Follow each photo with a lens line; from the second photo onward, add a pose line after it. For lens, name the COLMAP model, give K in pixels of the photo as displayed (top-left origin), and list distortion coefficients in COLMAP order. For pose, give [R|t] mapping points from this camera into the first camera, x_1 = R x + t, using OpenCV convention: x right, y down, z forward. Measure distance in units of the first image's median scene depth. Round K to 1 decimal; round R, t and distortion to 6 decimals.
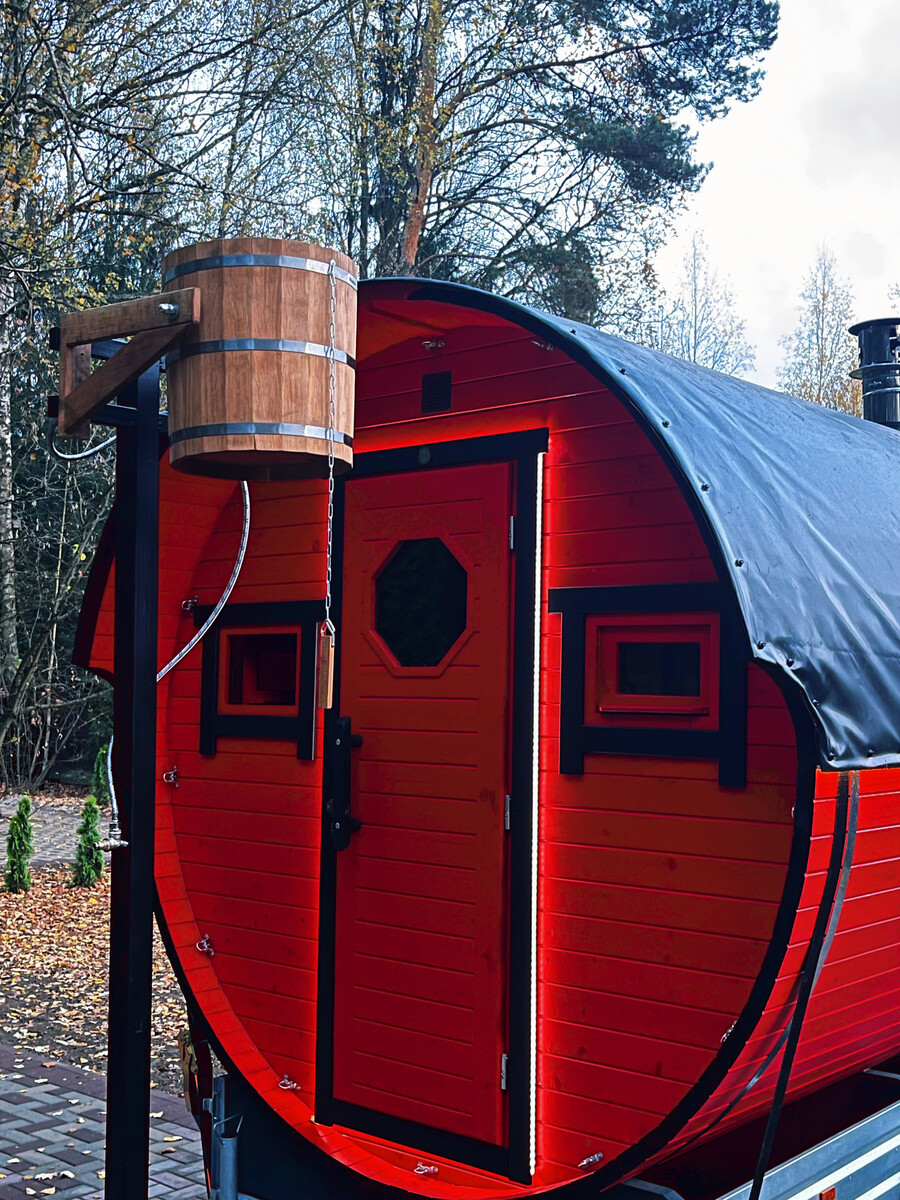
lens RADIAL K [[1430.1, 0, 450.0], [0, 1430.1, 600.0], [0, 0, 1]] dist [0.008430, 0.025884]
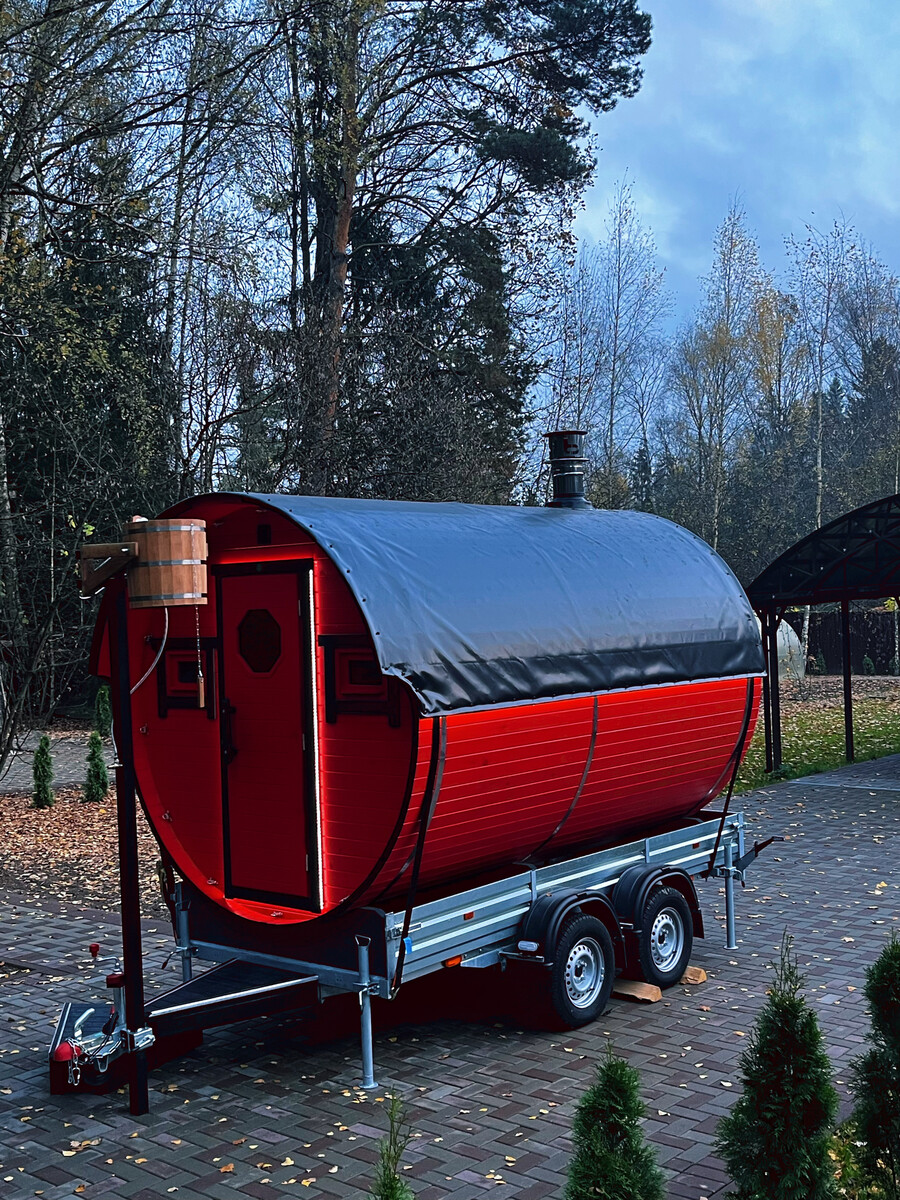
lens RADIAL K [[1314.0, 0, 450.0], [0, 1314.0, 600.0], [0, 0, 1]] dist [0.015409, 0.009088]
pose [[0.998427, -0.049756, 0.025844, 0.033604], [0.048263, 0.997293, 0.055479, -0.024350], [-0.028535, -0.054144, 0.998125, -0.144063]]
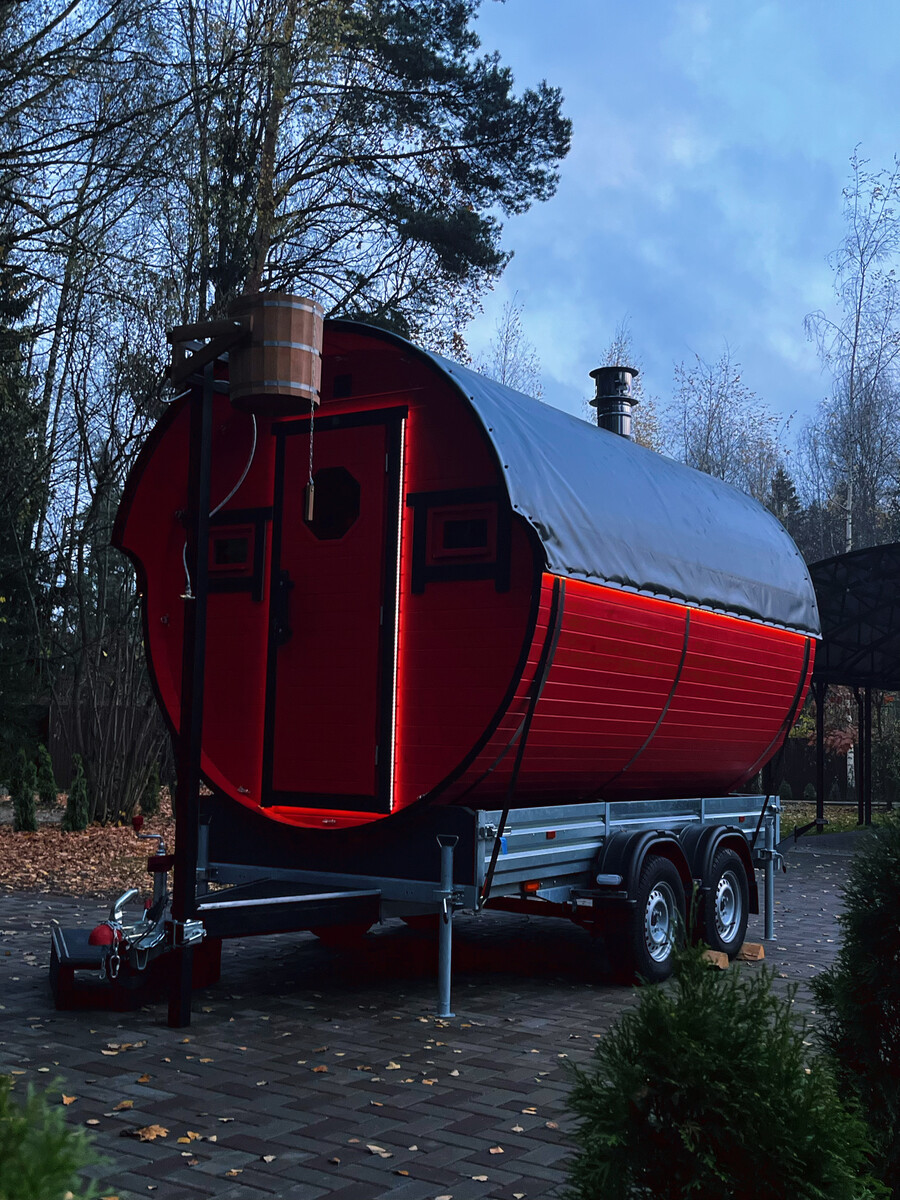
lens RADIAL K [[1325.6, 0, 450.0], [0, 1325.6, 600.0], [0, 0, 1]] dist [0.028865, -0.017915]
pose [[0.990427, 0.024148, 0.135908, -0.015965], [-0.019920, 0.999277, -0.032389, 0.028384], [-0.136592, 0.029372, 0.990192, -0.105671]]
